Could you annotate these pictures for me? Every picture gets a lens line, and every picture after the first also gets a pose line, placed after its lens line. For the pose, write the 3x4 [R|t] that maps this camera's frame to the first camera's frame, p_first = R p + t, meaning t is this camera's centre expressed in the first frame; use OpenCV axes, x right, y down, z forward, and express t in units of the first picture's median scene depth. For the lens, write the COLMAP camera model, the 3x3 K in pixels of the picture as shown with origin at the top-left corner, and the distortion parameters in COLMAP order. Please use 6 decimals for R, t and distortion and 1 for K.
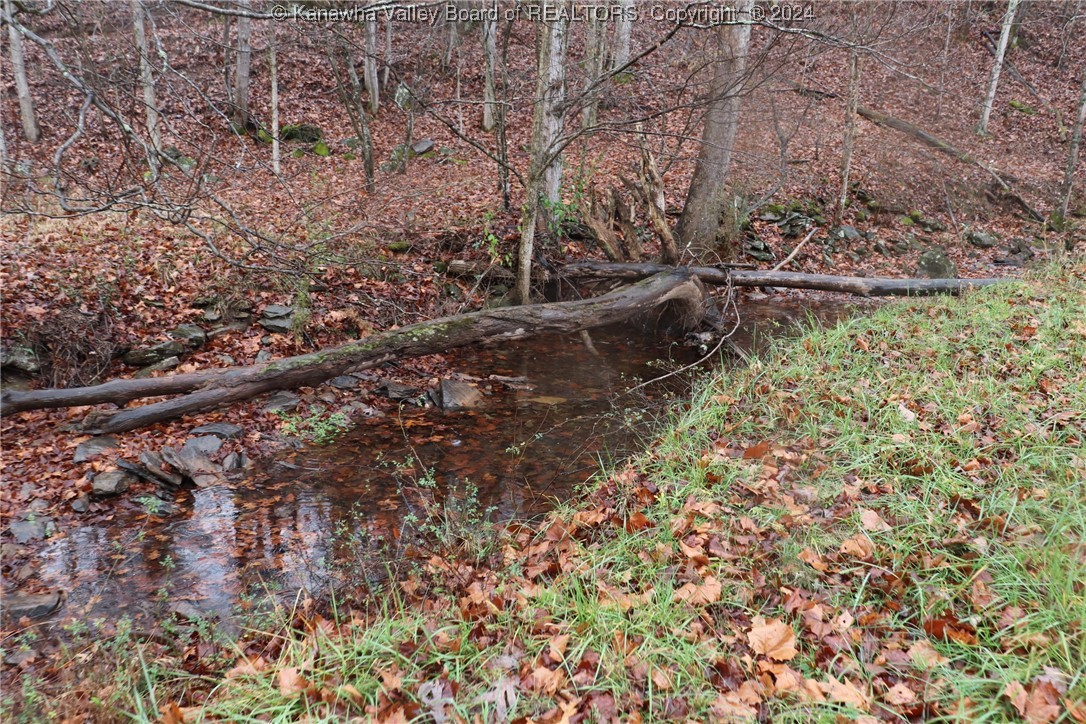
lens RADIAL K [[889.9, 0, 543.0], [0, 889.9, 362.0], [0, 0, 1]] dist [-0.172039, 0.147550]
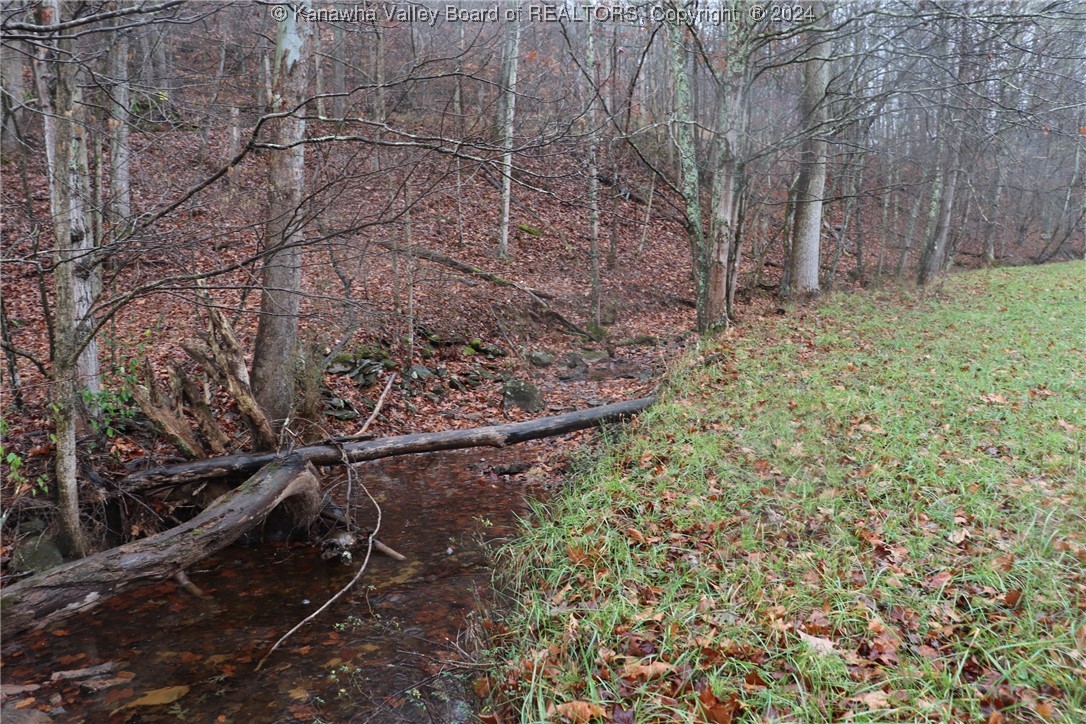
lens RADIAL K [[889.9, 0, 543.0], [0, 889.9, 362.0], [0, 0, 1]] dist [-0.172039, 0.147550]
pose [[0.846652, -0.123650, 0.517582, -0.029822], [0.204738, 0.973451, -0.102350, -0.043810], [-0.491185, 0.192624, 0.849490, 0.160984]]
